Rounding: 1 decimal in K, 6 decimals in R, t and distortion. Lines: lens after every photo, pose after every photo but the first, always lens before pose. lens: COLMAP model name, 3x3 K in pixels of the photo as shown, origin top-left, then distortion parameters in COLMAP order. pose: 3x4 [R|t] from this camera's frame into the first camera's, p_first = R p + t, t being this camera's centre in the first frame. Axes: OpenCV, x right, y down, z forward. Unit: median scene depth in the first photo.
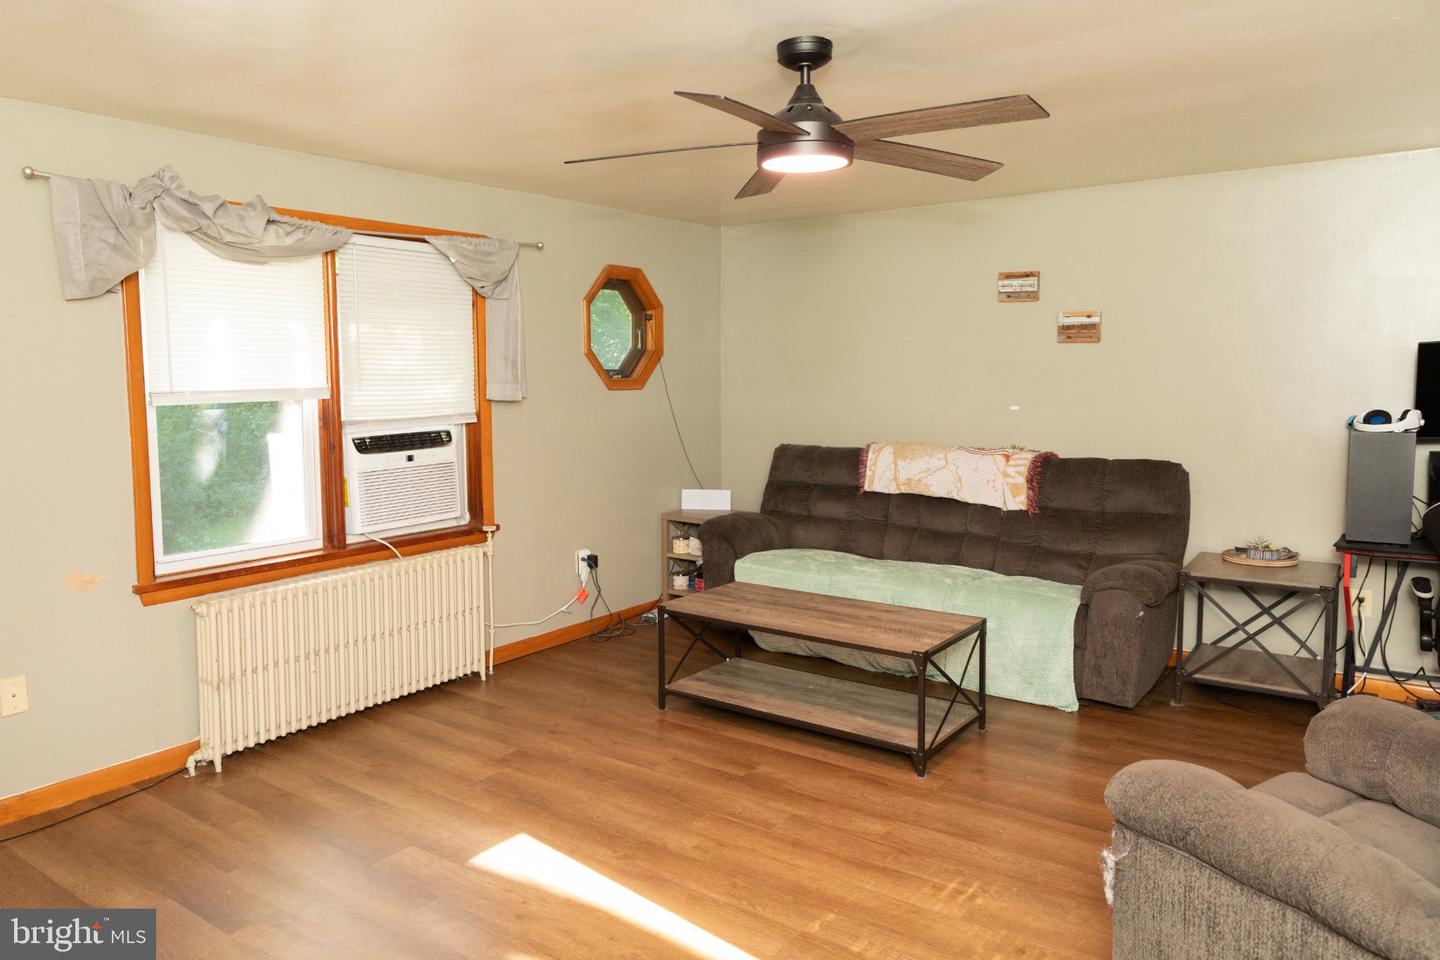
lens RADIAL K [[1038.6, 0, 716.7], [0, 1038.6, 453.0], [0, 0, 1]] dist [0.025624, -0.000986]
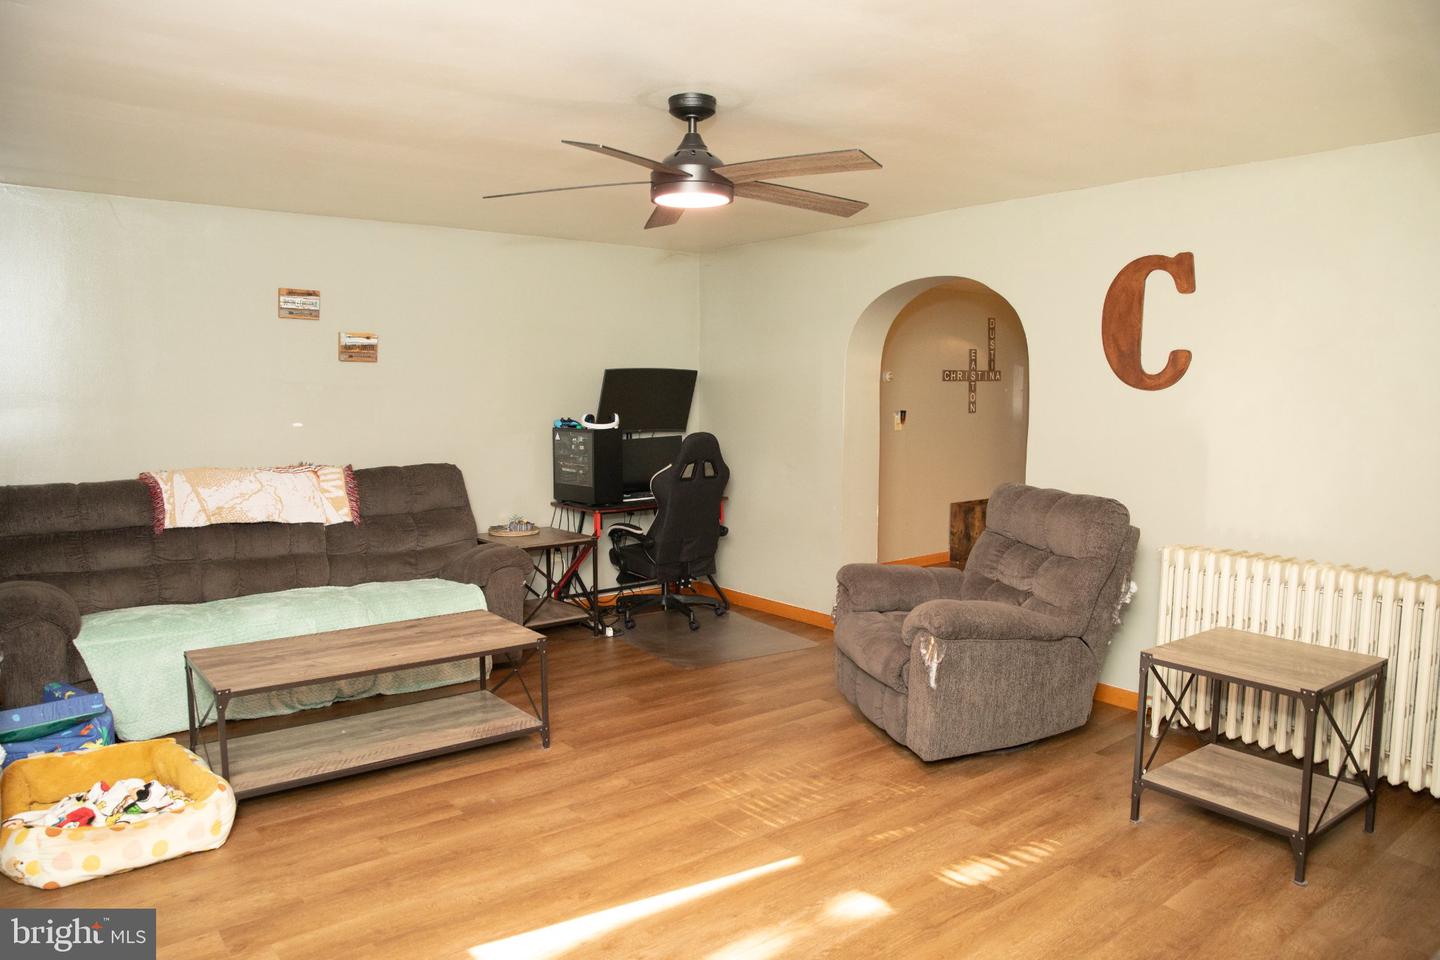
lens RADIAL K [[985.1, 0, 713.1], [0, 985.1, 479.7], [0, 0, 1]] dist [-0.101043, 0.083085]
pose [[0.252994, -0.081669, 0.964015, -0.549286], [0.077095, 0.994964, 0.064058, -0.020990], [-0.964391, 0.058115, 0.258016, 0.401848]]
